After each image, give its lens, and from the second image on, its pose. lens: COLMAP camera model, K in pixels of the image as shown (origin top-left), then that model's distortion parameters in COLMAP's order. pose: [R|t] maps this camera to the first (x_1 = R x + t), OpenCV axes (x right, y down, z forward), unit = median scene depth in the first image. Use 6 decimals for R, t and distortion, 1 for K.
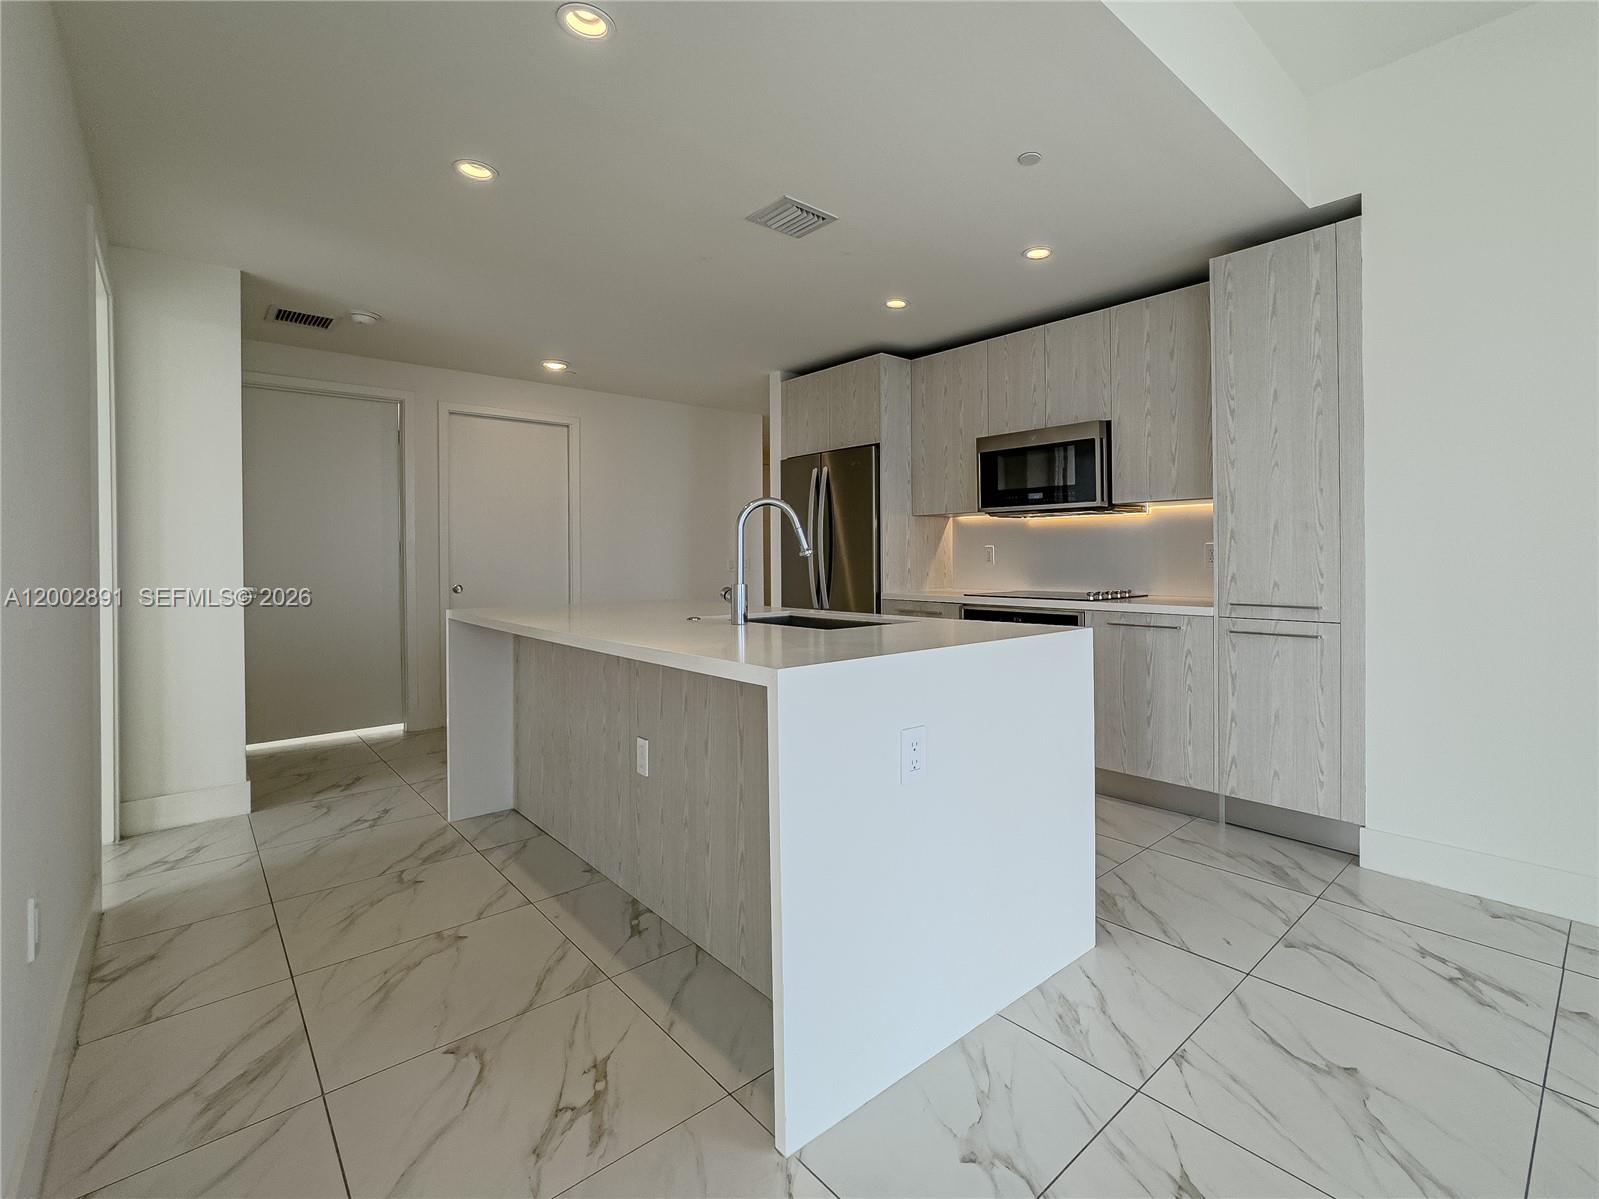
lens RADIAL K [[755.1, 0, 902.5], [0, 755.1, 553.3], [0, 0, 1]] dist [-0.013824, 0.003562]
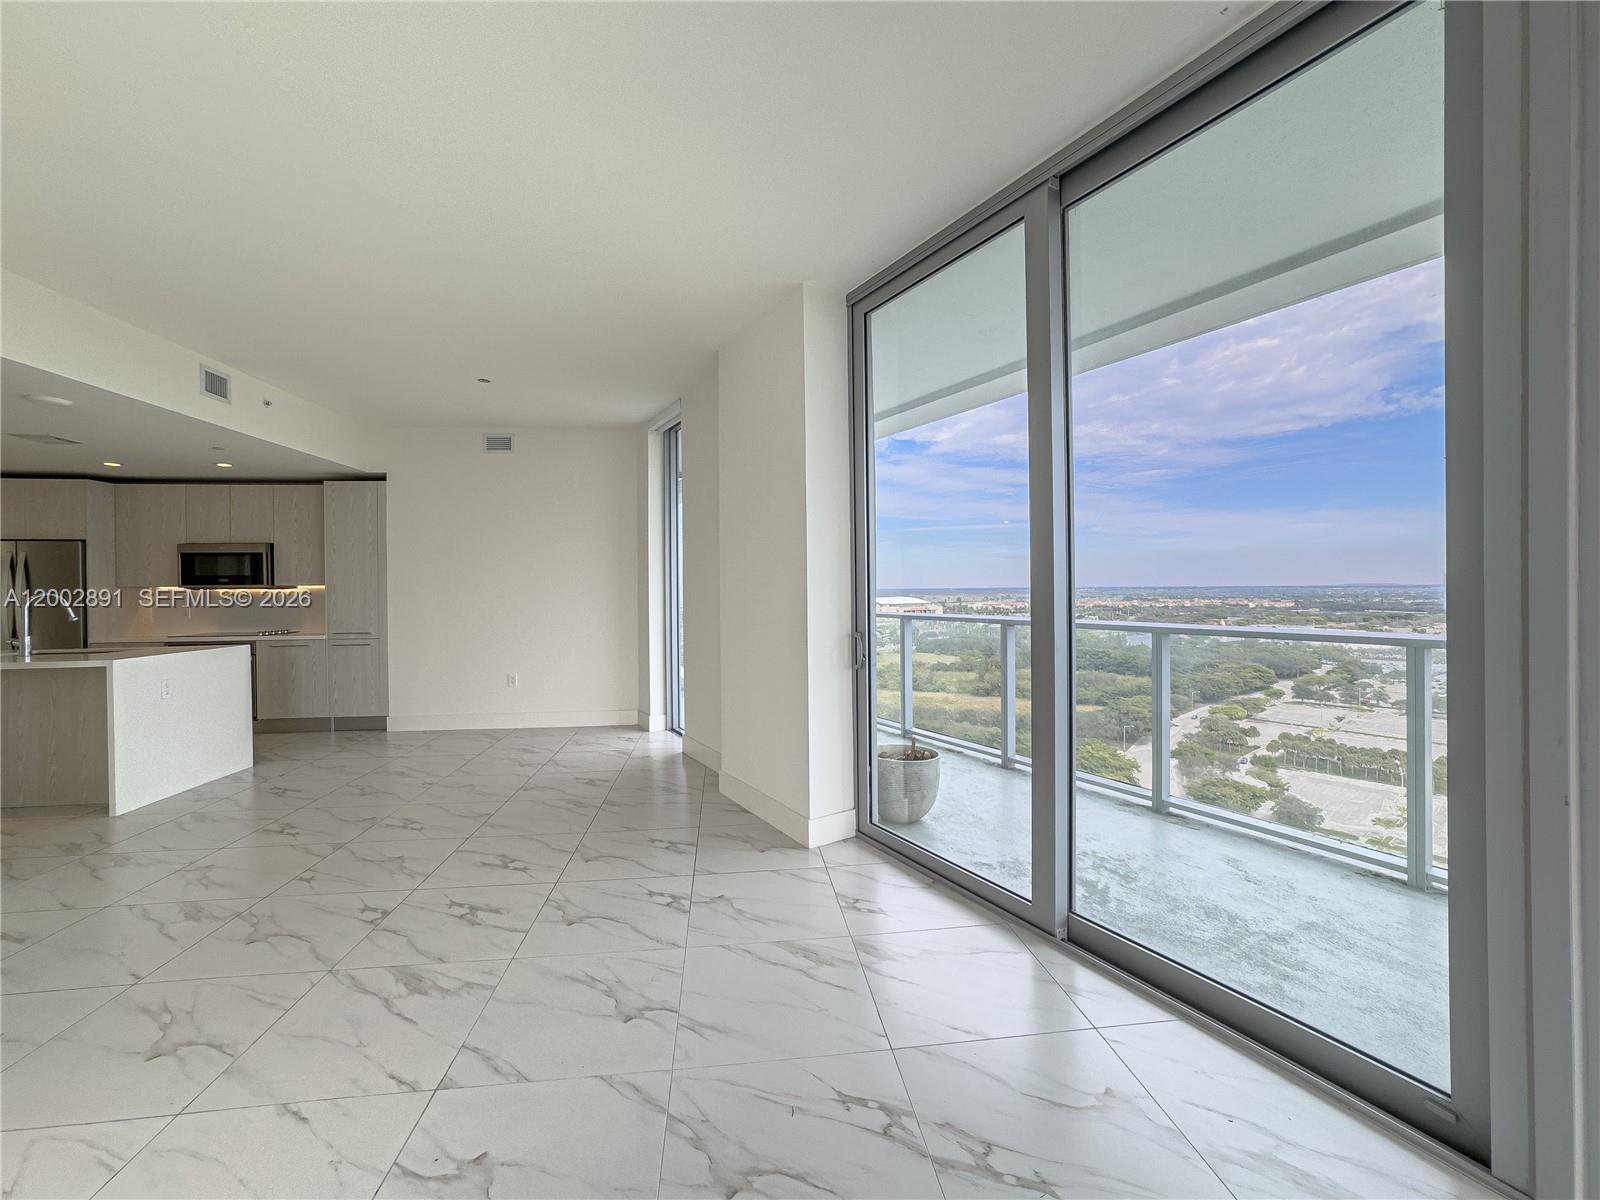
lens RADIAL K [[647.2, 0, 798.6], [0, 647.2, 592.5], [0, 0, 1]] dist [-0.020118, 0.009766]
pose [[0.620379, -0.003224, 0.784296, -0.235060], [0.004317, 0.999990, 0.000696, -0.055373], [-0.784290, 0.002954, 0.620387, -1.403947]]
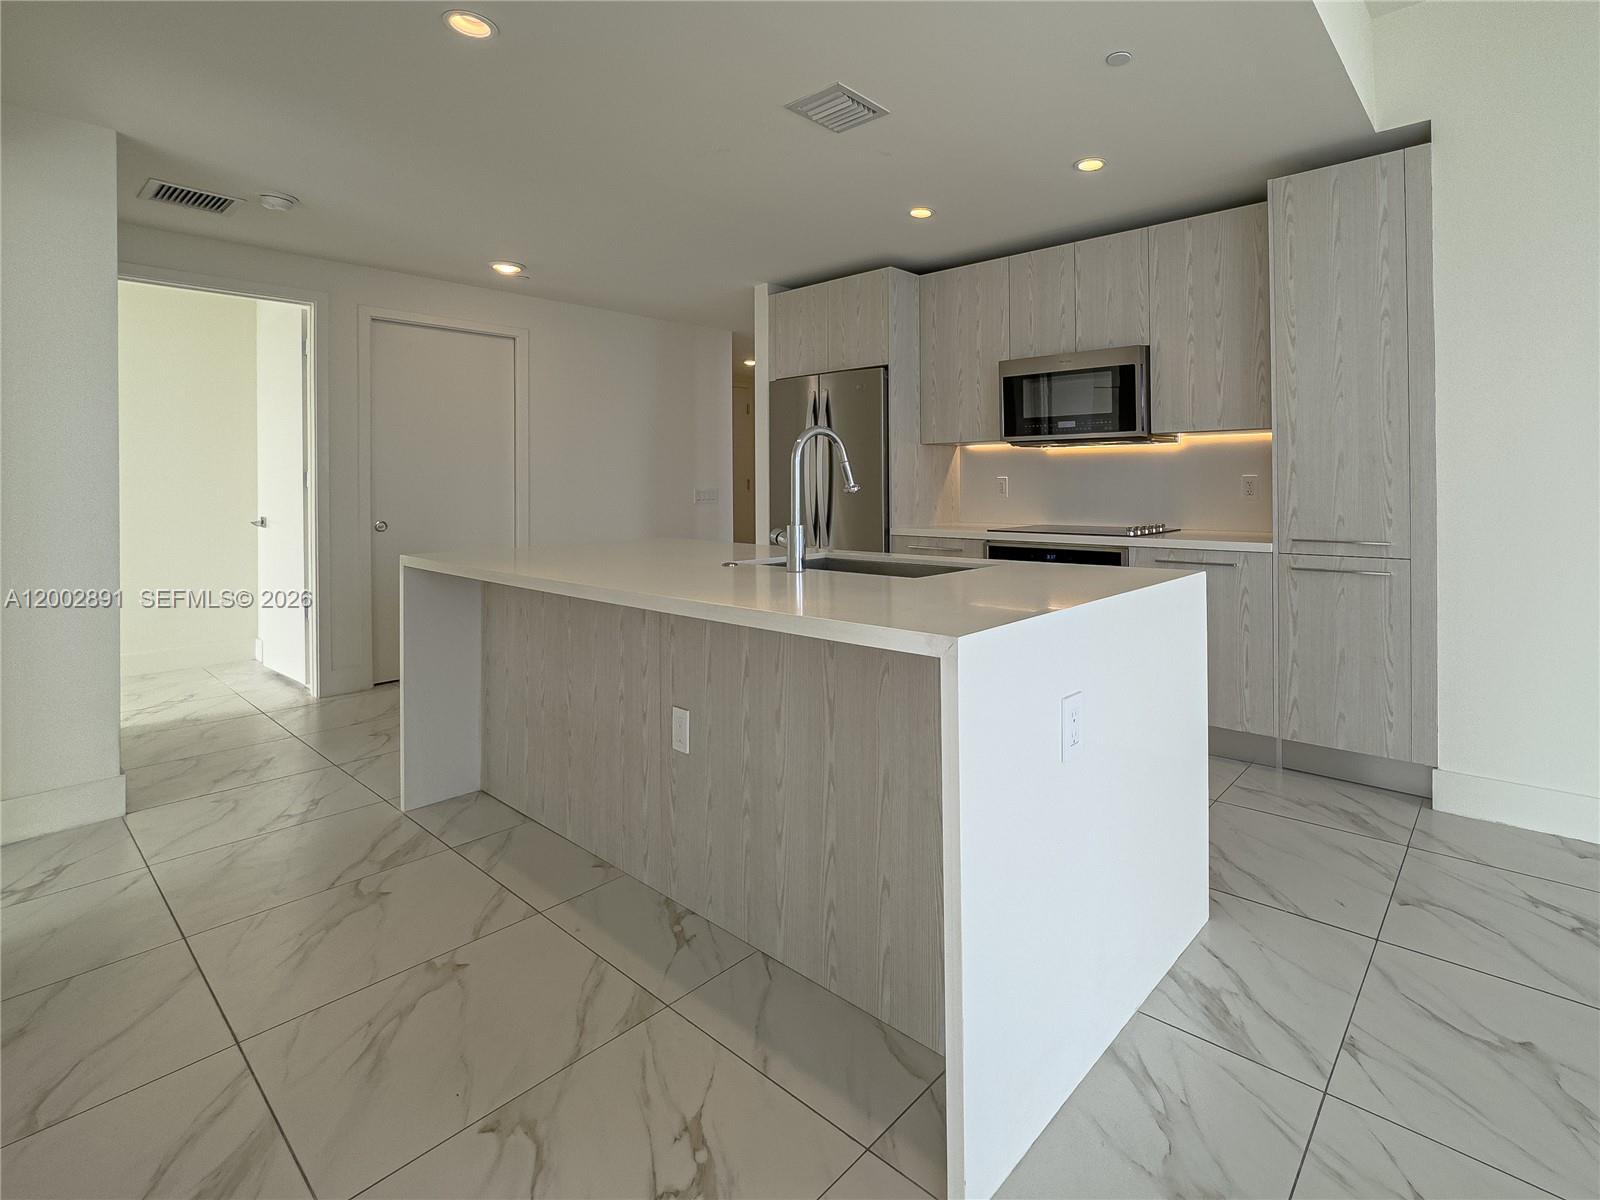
lens RADIAL K [[785.5, 0, 942.3], [0, 785.5, 475.0], [0, 0, 1]] dist [-0.012970, 0.005057]
pose [[0.991024, 0.000879, 0.133680, -0.144644], [0.000104, 0.999973, -0.007348, -0.008097], [-0.133683, 0.007296, 0.990997, 0.072359]]
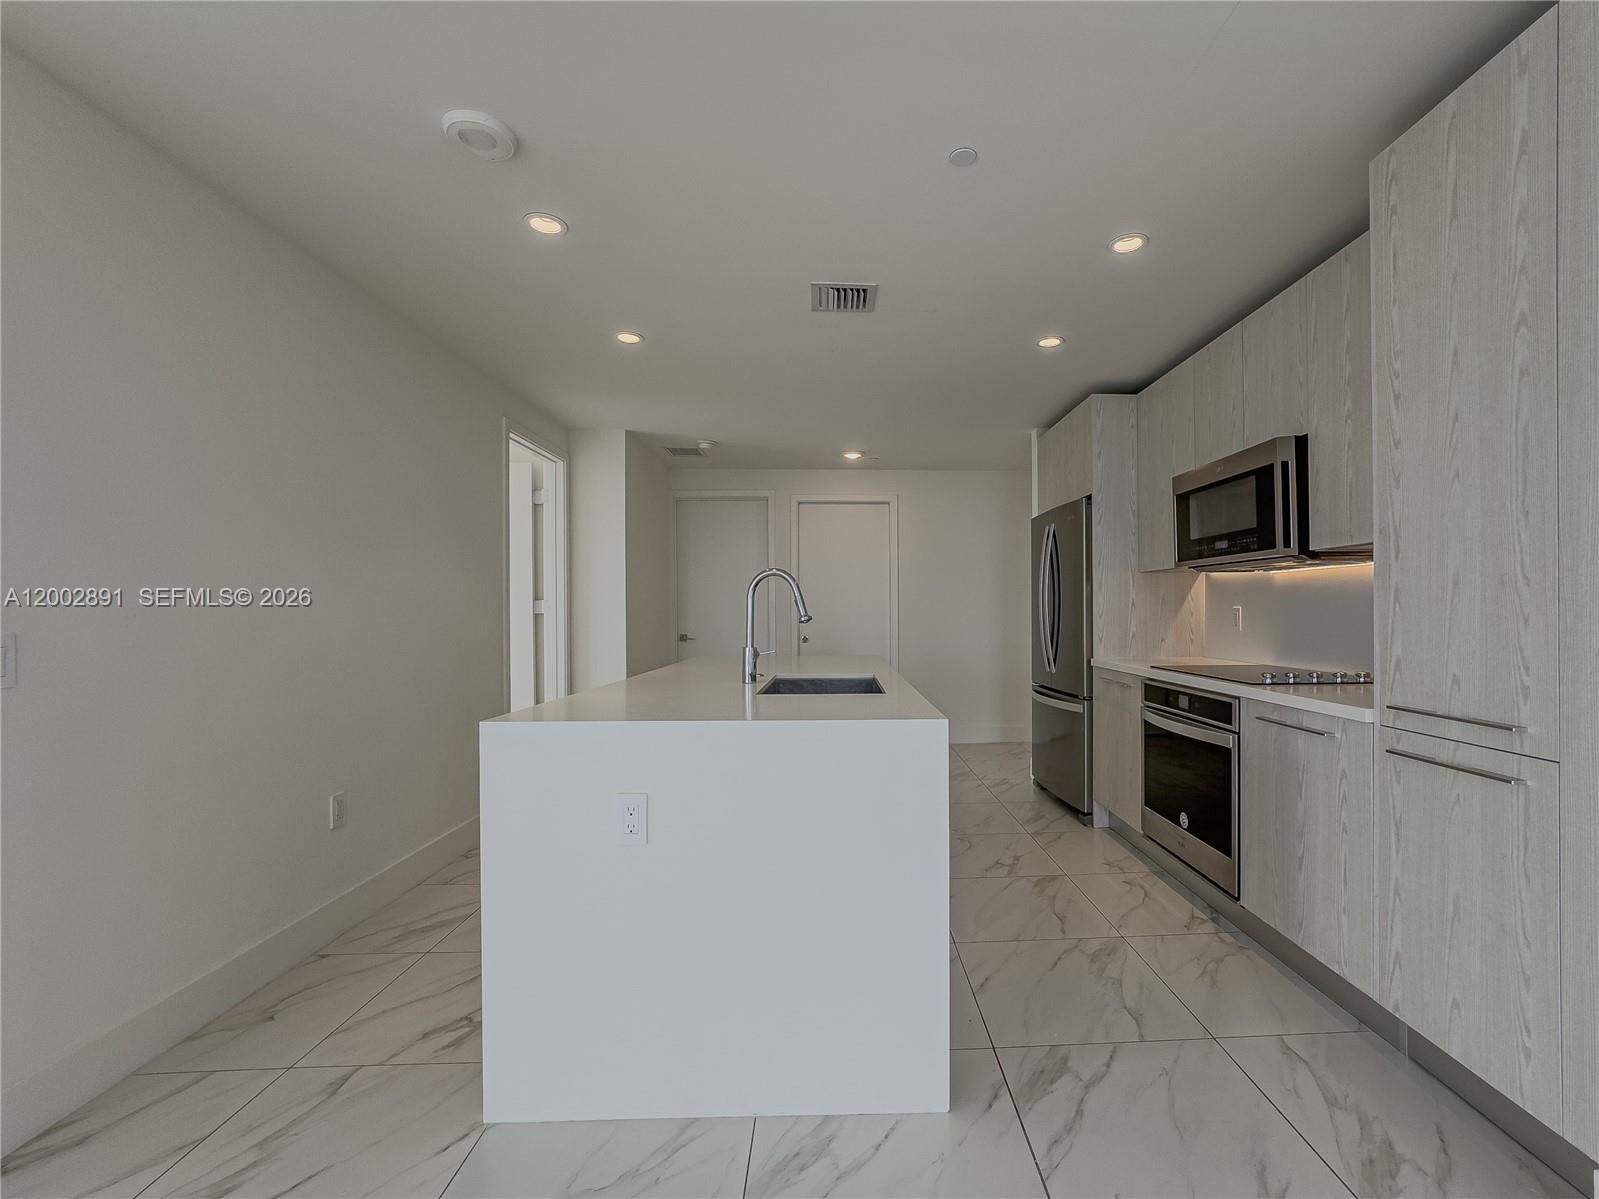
lens RADIAL K [[701.2, 0, 856.4], [0, 701.2, 611.6], [0, 0, 1]] dist [-0.016709, 0.007324]
pose [[0.739345, 0.007094, -0.673289, 0.514103], [-0.002428, 0.999966, 0.007870, -0.015399], [0.673322, -0.004184, 0.739338, 0.286852]]
